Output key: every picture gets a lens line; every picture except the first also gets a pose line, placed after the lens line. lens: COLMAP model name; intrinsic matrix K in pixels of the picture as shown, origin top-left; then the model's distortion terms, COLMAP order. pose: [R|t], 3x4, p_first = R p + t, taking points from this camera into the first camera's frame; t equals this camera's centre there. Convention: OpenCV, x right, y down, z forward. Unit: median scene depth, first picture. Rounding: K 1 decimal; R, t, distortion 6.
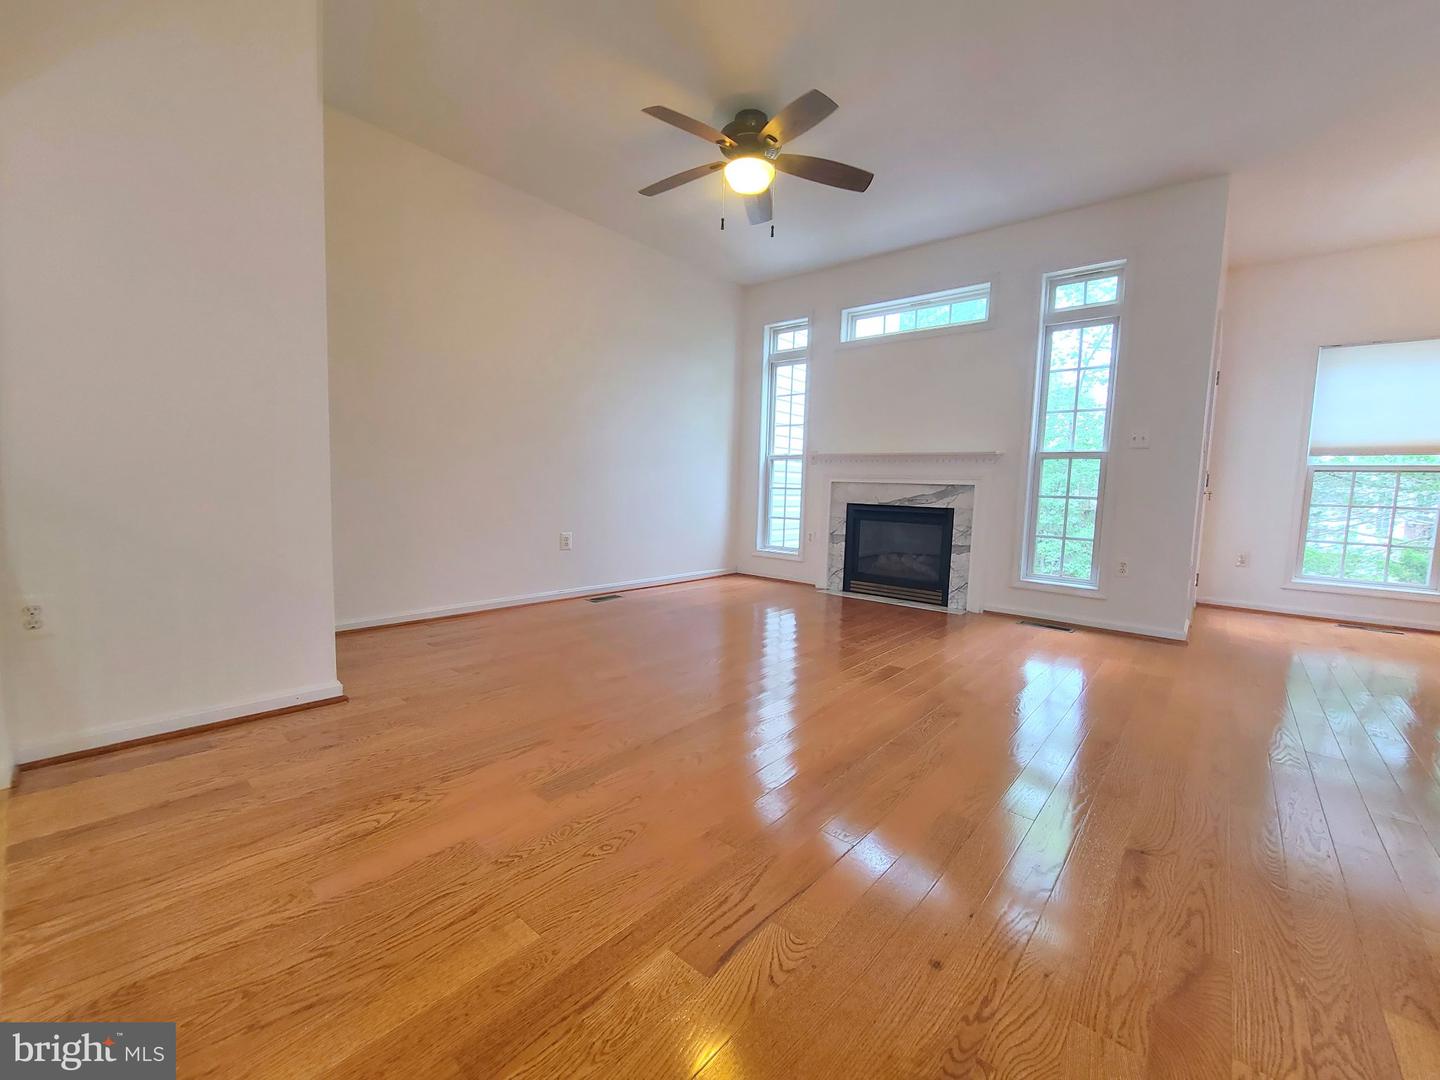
lens RADIAL K [[590.4, 0, 723.2], [0, 590.4, 532.0], [0, 0, 1]] dist [-0.001940, -0.000756]
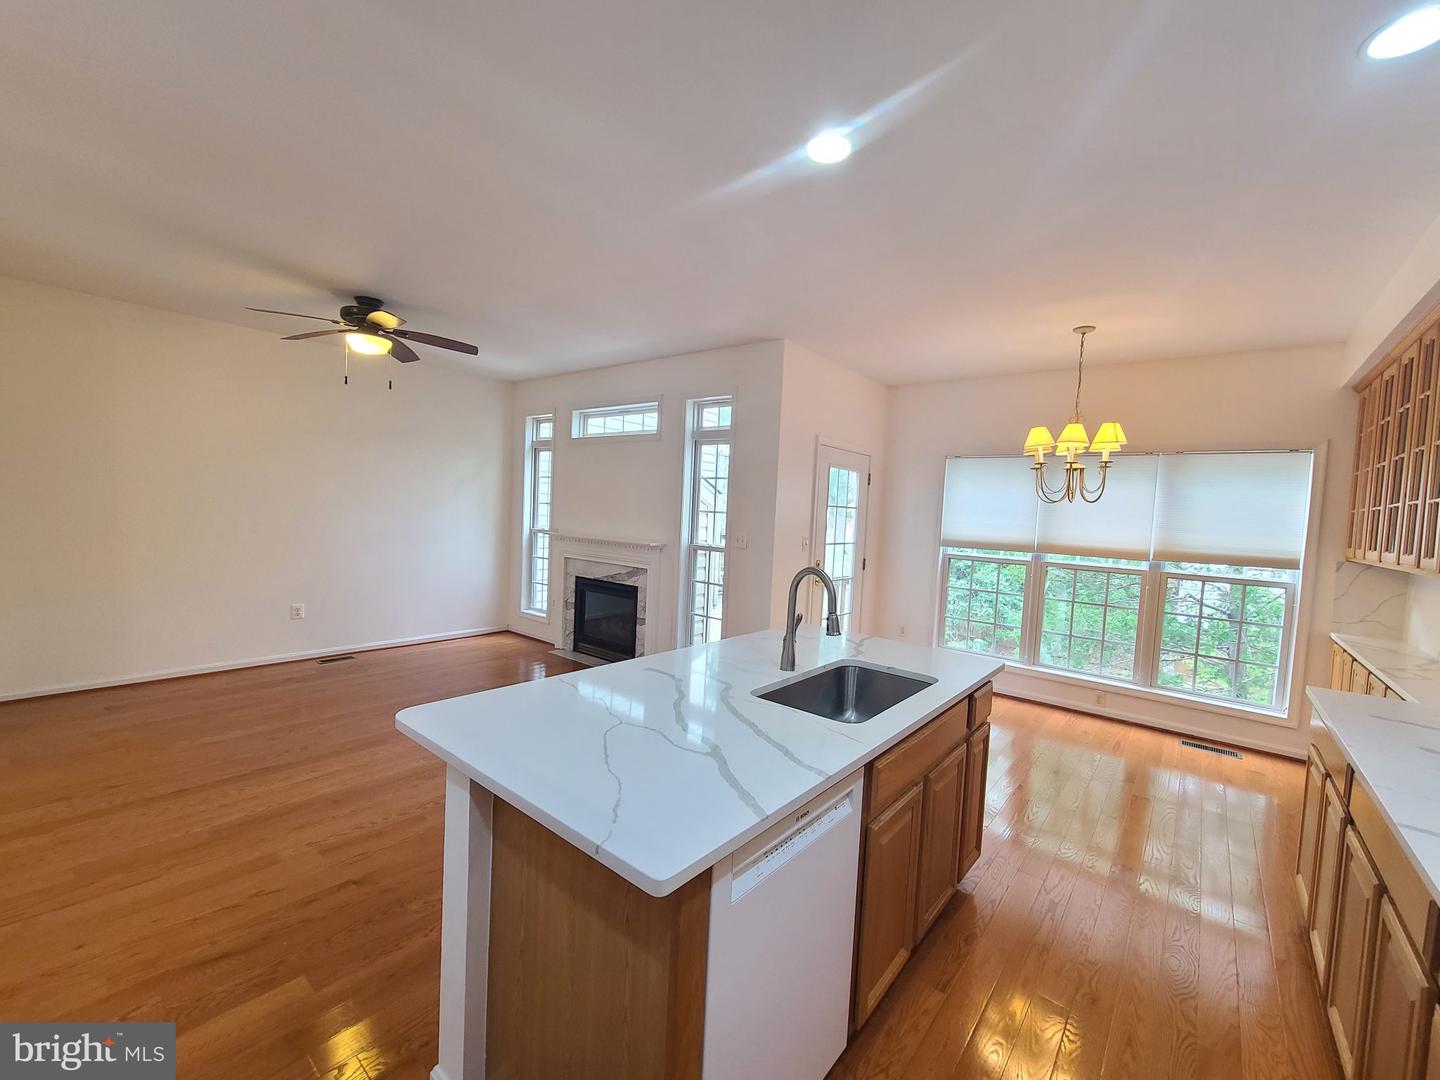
lens RADIAL K [[590.4, 0, 721.7], [0, 590.4, 540.9], [0, 0, 1]] dist [-0.001940, -0.000756]
pose [[0.999635, 0.014304, 0.022936, 0.487276], [-0.013760, 0.999624, -0.023717, -0.096989], [-0.023267, 0.023393, 0.999456, -0.176791]]
